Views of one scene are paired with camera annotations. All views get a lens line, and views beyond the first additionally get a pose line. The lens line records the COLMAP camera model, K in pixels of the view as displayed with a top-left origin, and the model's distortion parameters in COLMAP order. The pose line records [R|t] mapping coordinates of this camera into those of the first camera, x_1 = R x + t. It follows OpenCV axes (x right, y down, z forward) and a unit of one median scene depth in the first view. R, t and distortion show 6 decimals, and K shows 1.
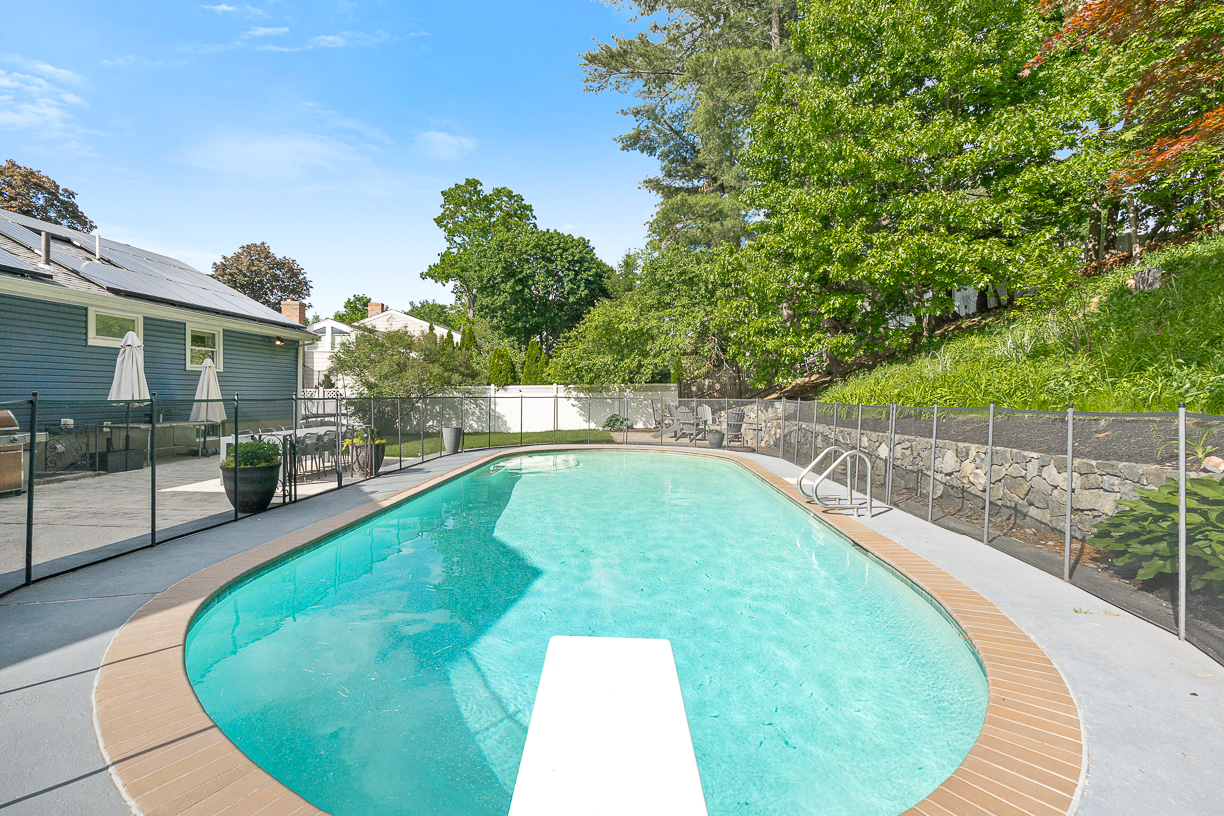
lens RADIAL K [[542.2, 0, 611.2], [0, 542.2, 396.8], [0, 0, 1]] dist [0.004439, -0.001096]
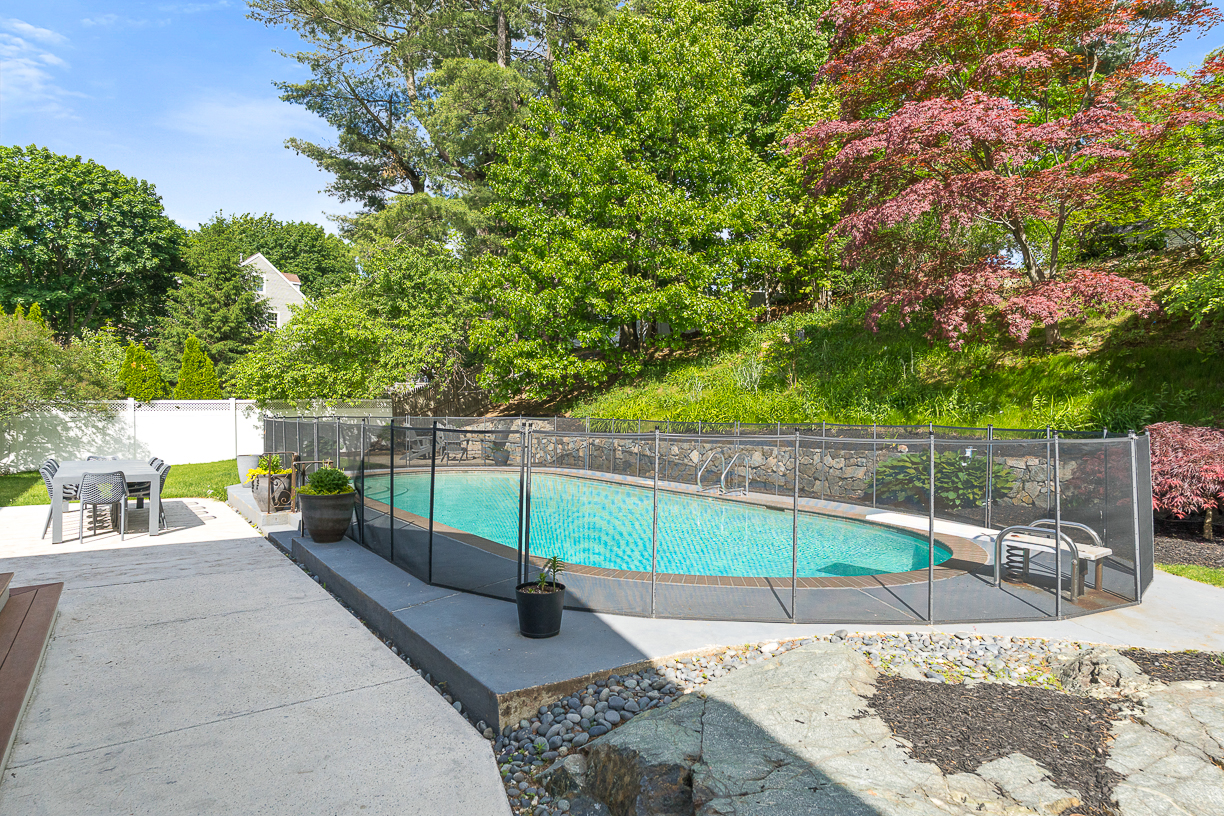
lens RADIAL K [[680.0, 0, 615.4], [0, 680.0, 401.2], [0, 0, 1]] dist [0.004779, 0.000827]
pose [[0.774065, 0.012181, 0.632989, -0.472721], [-0.000218, 0.999820, -0.018974, -0.003921], [-0.633106, 0.014550, 0.773929, -0.117942]]
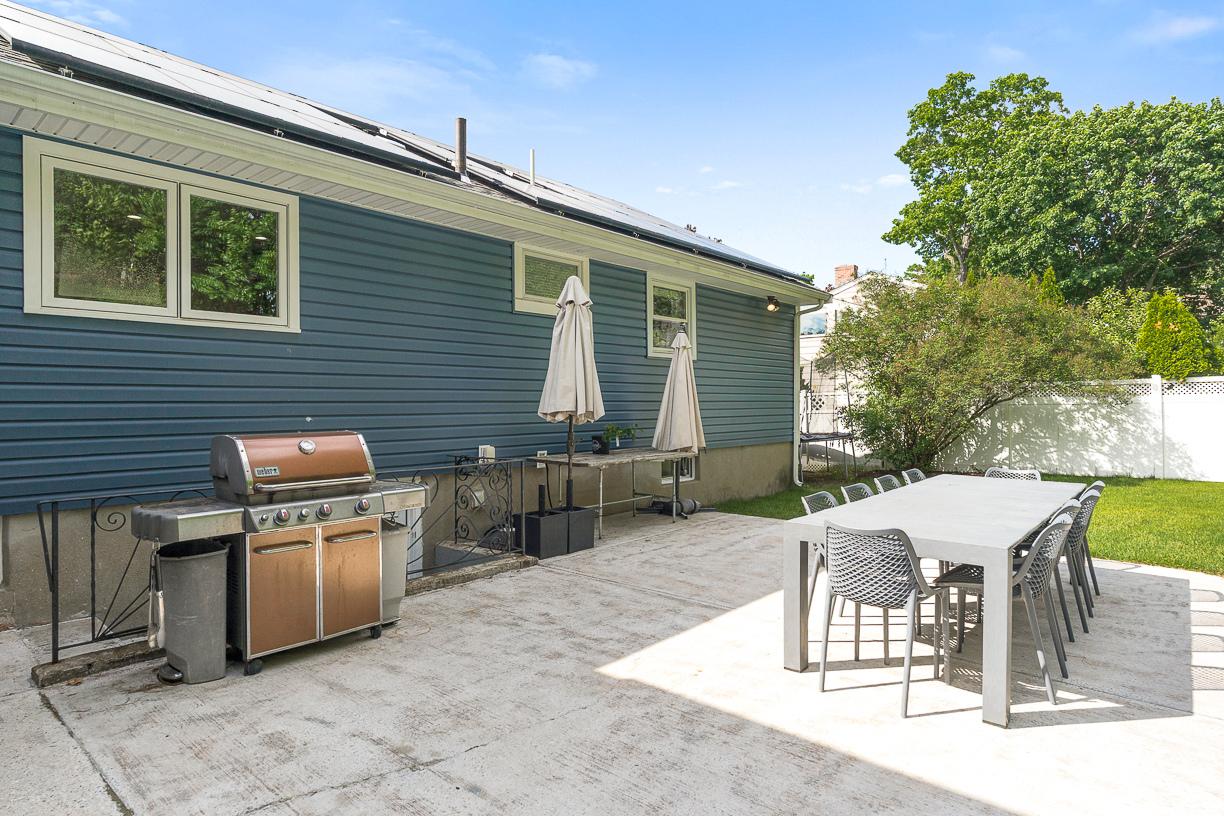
lens RADIAL K [[680.0, 0, 604.9], [0, 680.0, 408.1], [0, 0, 1]] dist [0.004779, 0.000827]
pose [[0.780078, -0.009101, -0.625617, -0.356024], [0.009616, 0.999950, -0.002556, 0.004254], [0.625609, -0.004022, 0.780126, 0.401603]]
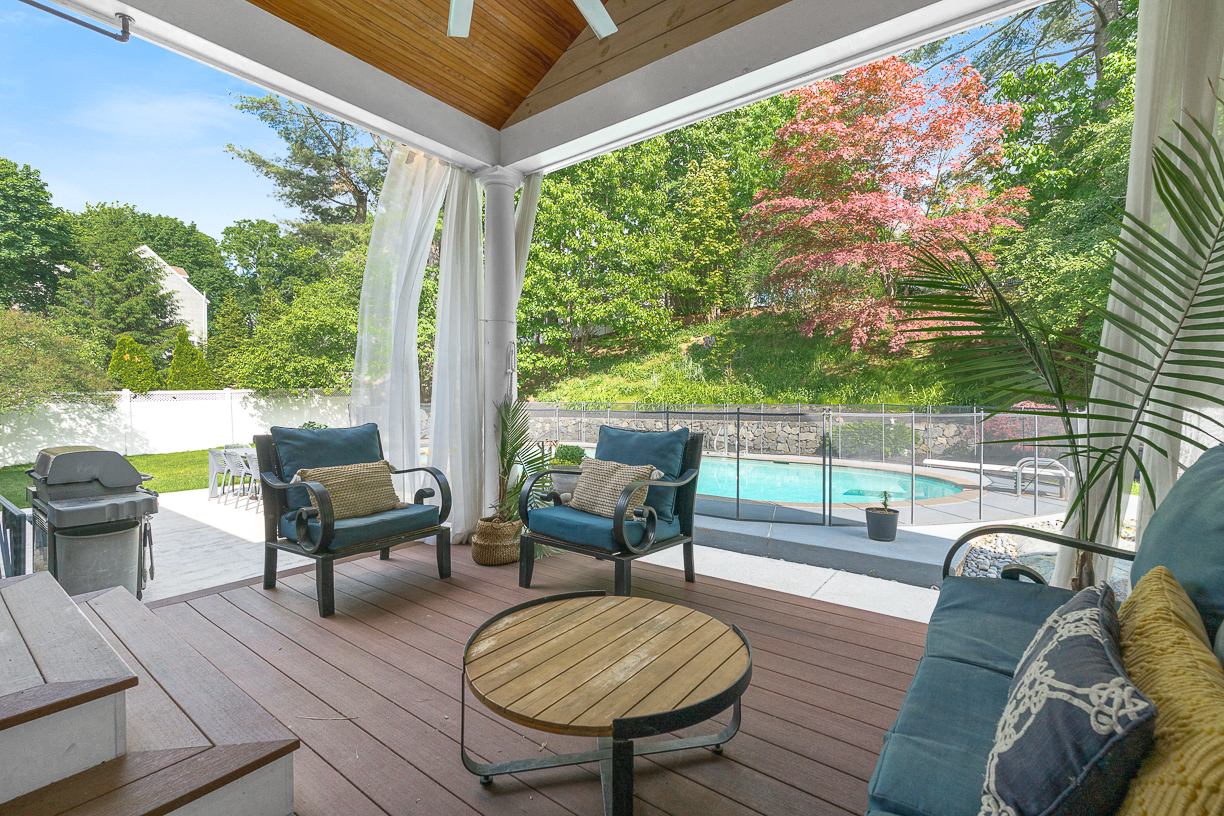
lens RADIAL K [[542.2, 0, 618.8], [0, 542.2, 403.7], [0, 0, 1]] dist [0.004439, -0.001096]
pose [[0.552605, -0.019093, 0.833224, -0.753899], [0.011093, 0.999817, 0.015554, -0.012547], [-0.833369, 0.000648, 0.552716, 0.096292]]
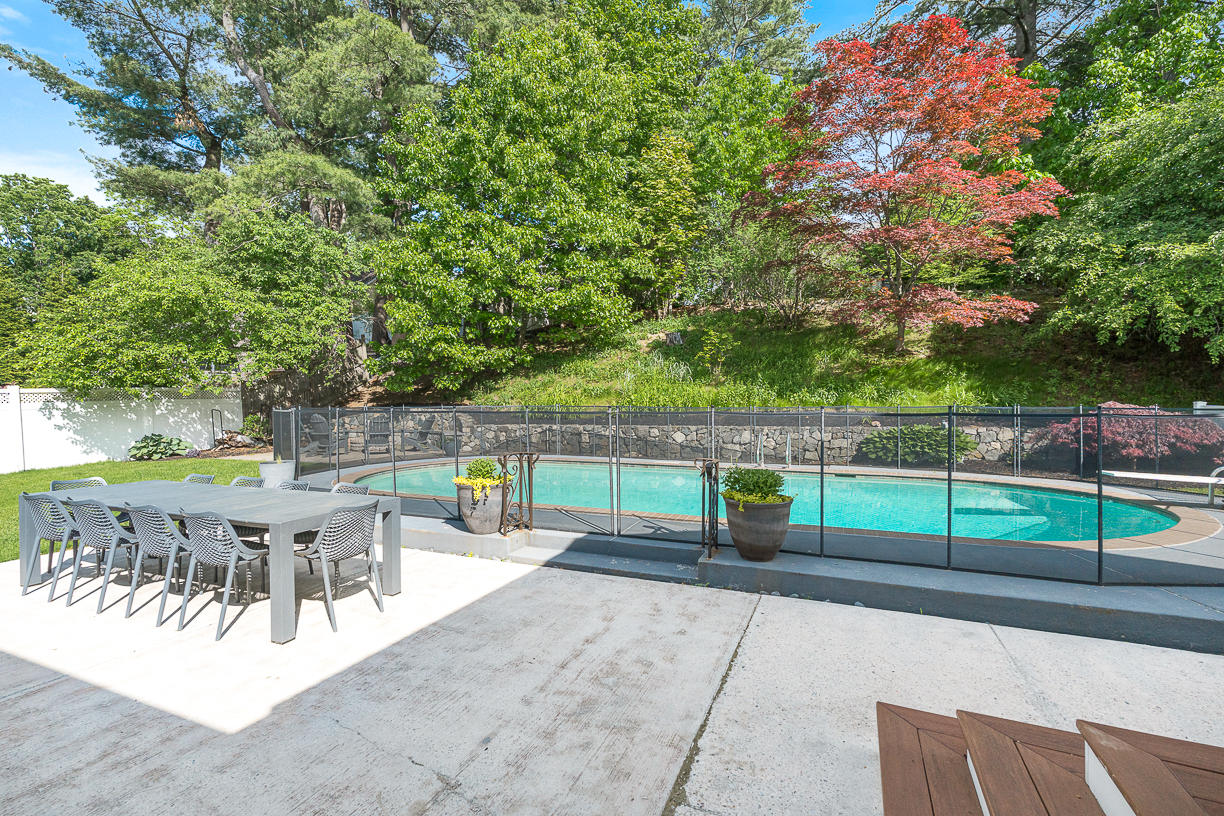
lens RADIAL K [[542.2, 0, 613.8], [0, 542.2, 411.9], [0, 0, 1]] dist [0.004439, -0.001096]
pose [[0.343143, -0.024172, 0.938972, -0.670579], [0.011388, 0.999702, 0.021574, -0.006113], [-0.939214, 0.003291, 0.343316, 0.422501]]
